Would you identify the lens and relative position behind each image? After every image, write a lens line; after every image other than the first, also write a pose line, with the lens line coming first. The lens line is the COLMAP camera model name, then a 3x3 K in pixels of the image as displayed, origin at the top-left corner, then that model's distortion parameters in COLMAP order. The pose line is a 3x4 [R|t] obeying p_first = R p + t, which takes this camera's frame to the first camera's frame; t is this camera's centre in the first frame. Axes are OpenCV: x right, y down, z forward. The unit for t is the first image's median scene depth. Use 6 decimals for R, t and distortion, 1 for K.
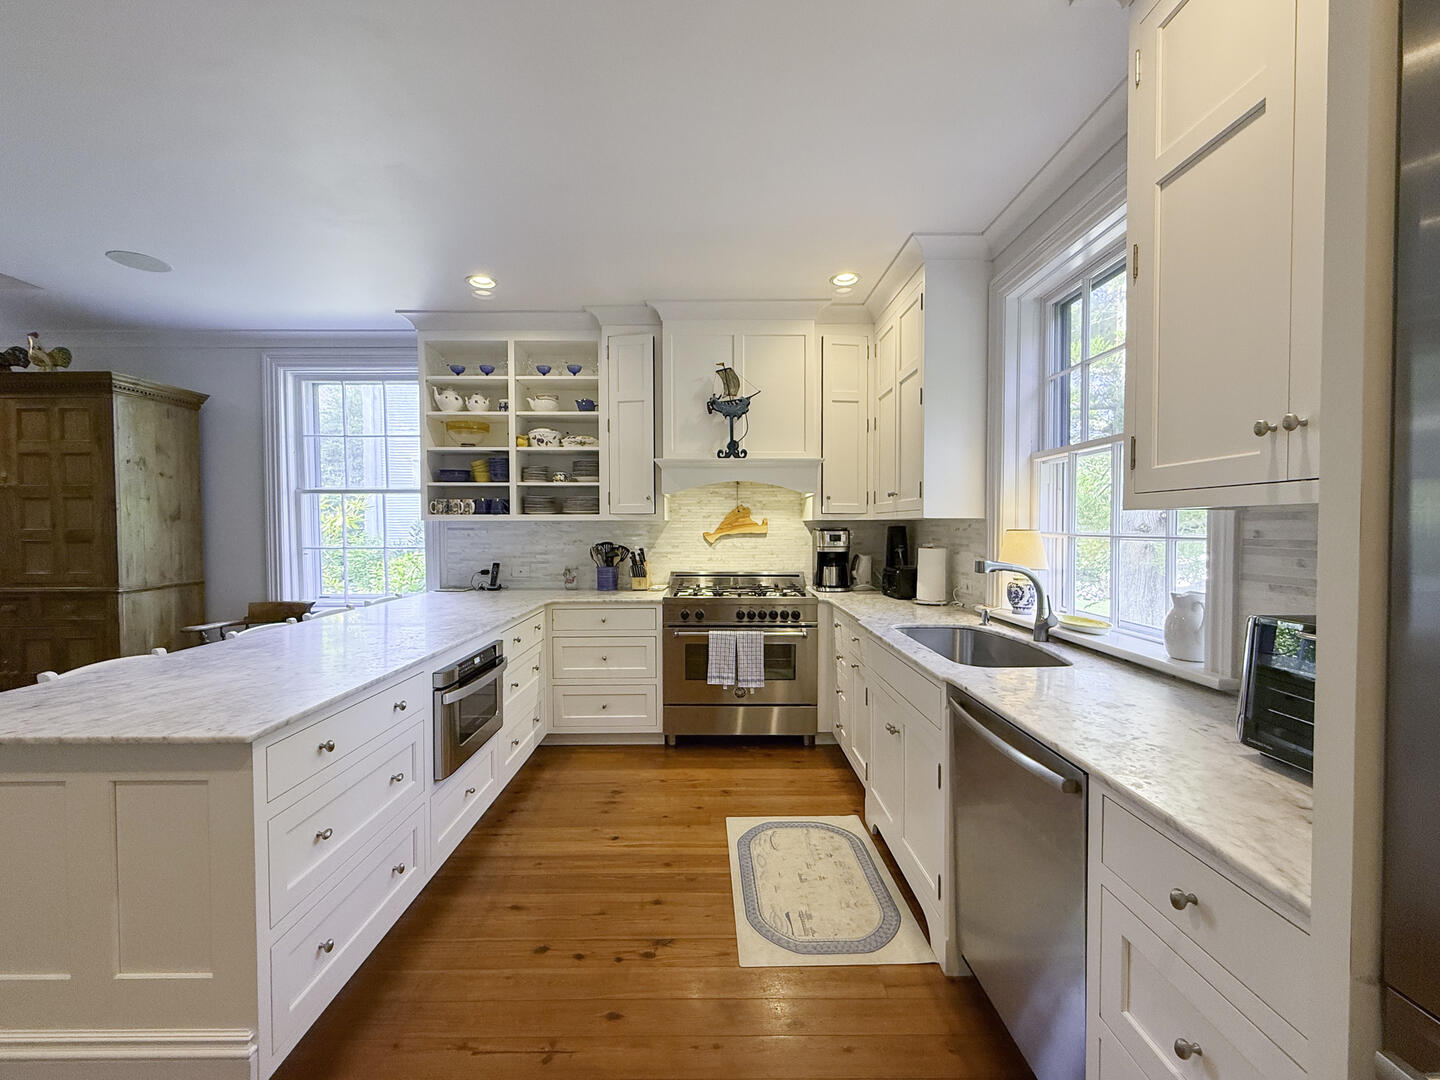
lens RADIAL K [[580.3, 0, 726.2], [0, 580.3, 539.1], [0, 0, 1]] dist [-0.001654, -0.000179]
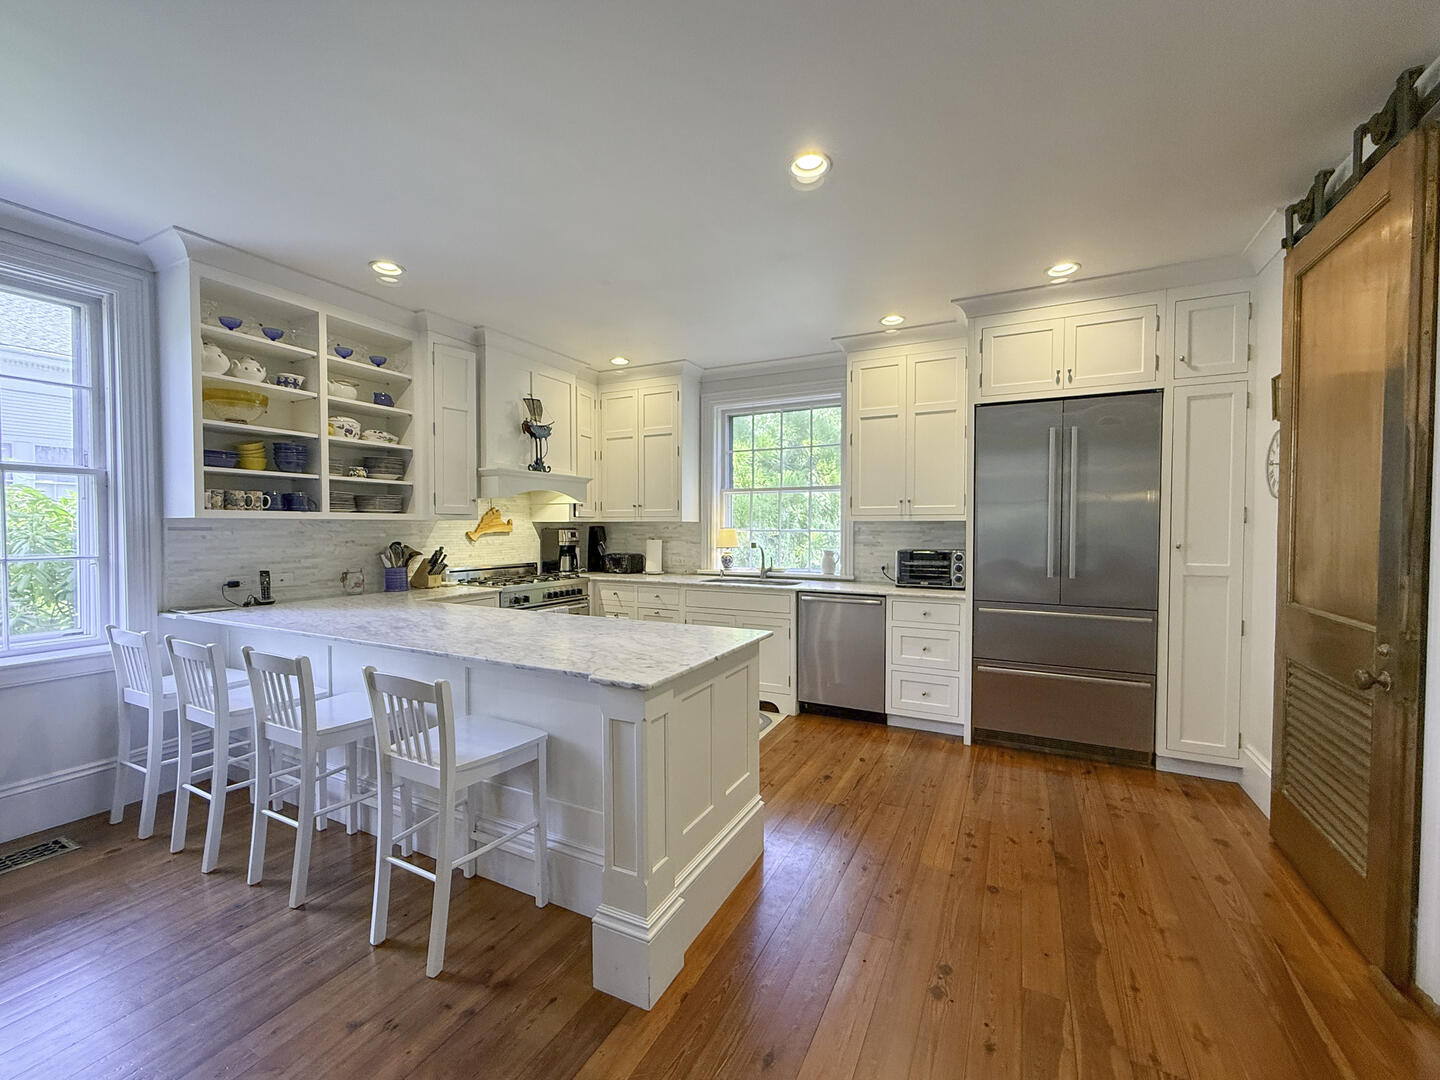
lens RADIAL K [[580.3, 0, 726.2], [0, 580.3, 539.1], [0, 0, 1]] dist [-0.001654, -0.000179]
pose [[0.461229, -0.017263, 0.887113, -0.860748], [0.018621, 0.999779, 0.009774, 0.001281], [-0.887085, 0.012011, 0.461449, 0.059974]]
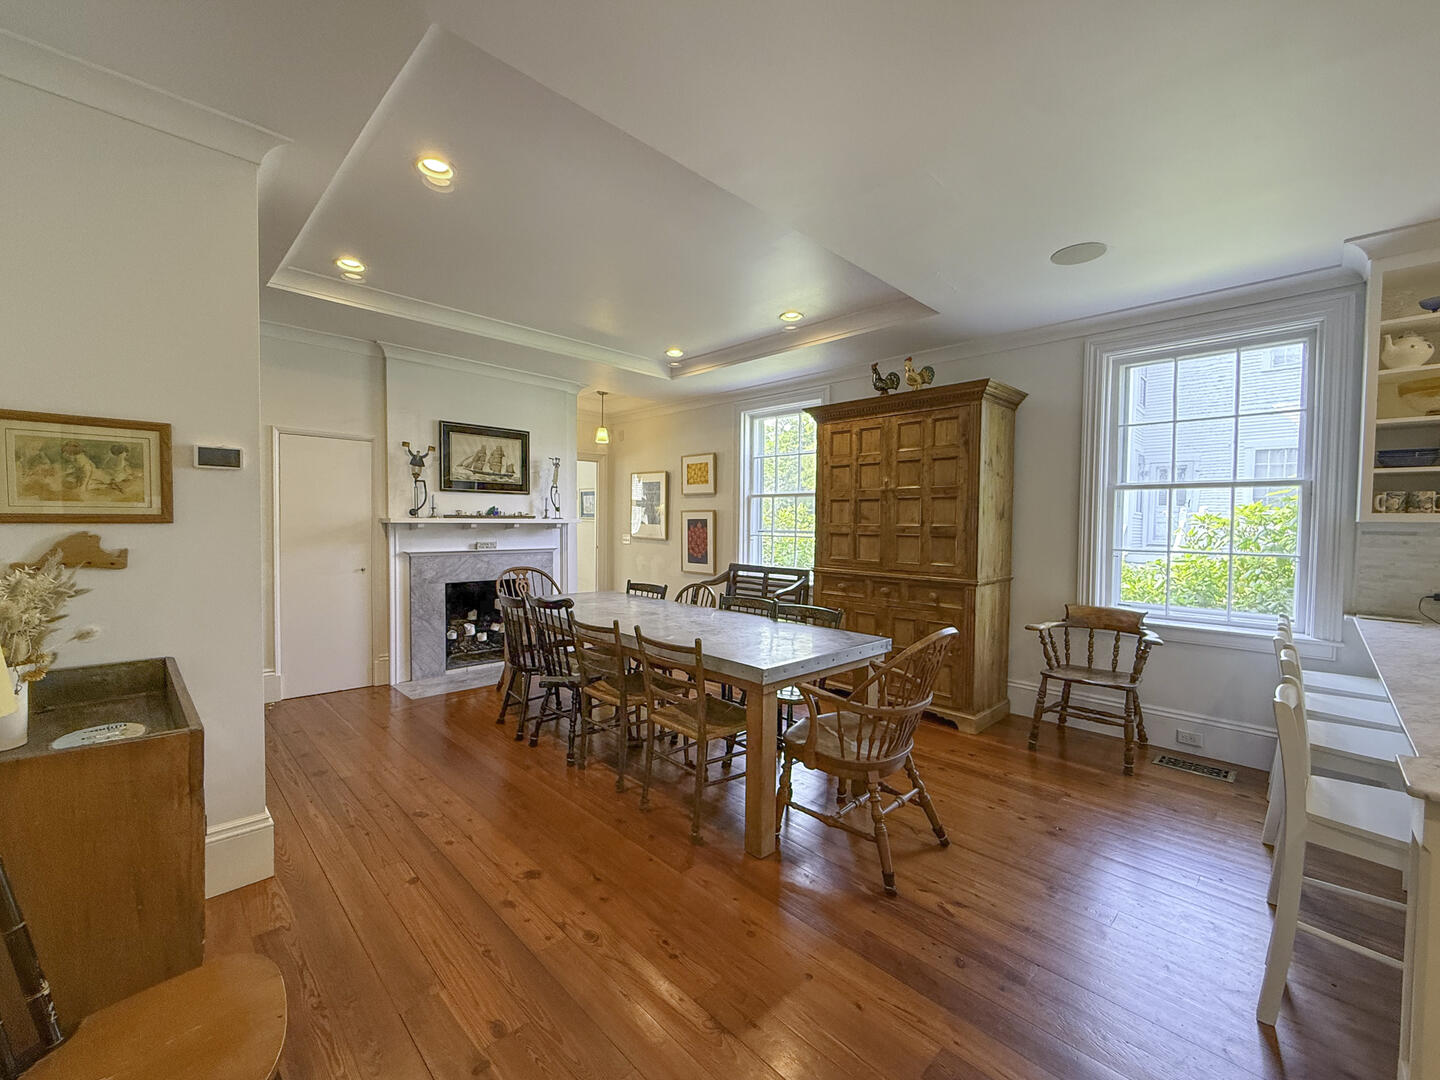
lens RADIAL K [[580.3, 0, 726.2], [0, 580.3, 539.1], [0, 0, 1]] dist [-0.001654, -0.000179]
pose [[0.708911, 0.031807, -0.704580, -0.575070], [-0.031357, 0.999416, 0.013567, 0.006011], [0.704600, 0.012476, 0.709495, -0.083594]]
